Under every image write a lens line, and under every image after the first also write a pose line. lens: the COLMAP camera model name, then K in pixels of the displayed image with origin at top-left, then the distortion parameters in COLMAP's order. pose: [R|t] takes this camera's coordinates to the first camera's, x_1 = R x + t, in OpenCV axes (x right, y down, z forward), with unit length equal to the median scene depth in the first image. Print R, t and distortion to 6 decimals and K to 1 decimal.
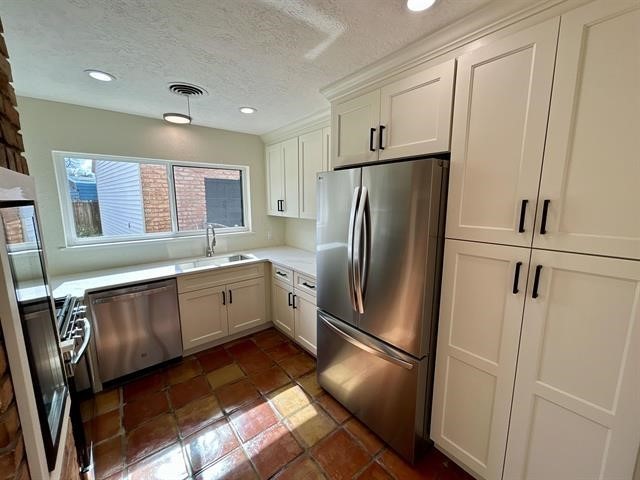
lens RADIAL K [[256.7, 0, 320.0], [0, 256.7, 239.6], [0, 0, 1]] dist [-0.001910, -0.000605]
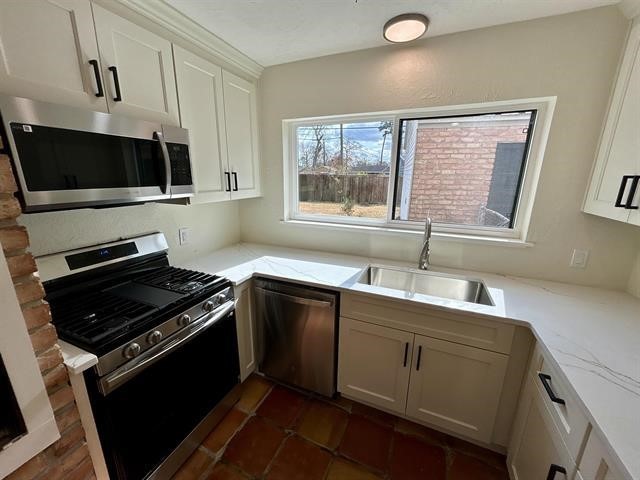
lens RADIAL K [[256.7, 0, 317.7], [0, 256.7, 239.2], [0, 0, 1]] dist [-0.001910, -0.000605]
pose [[0.458903, 0.224391, -0.859684, -0.035703], [-0.147507, 0.973396, 0.175332, -0.064694], [0.876156, 0.046349, 0.479794, 0.443732]]
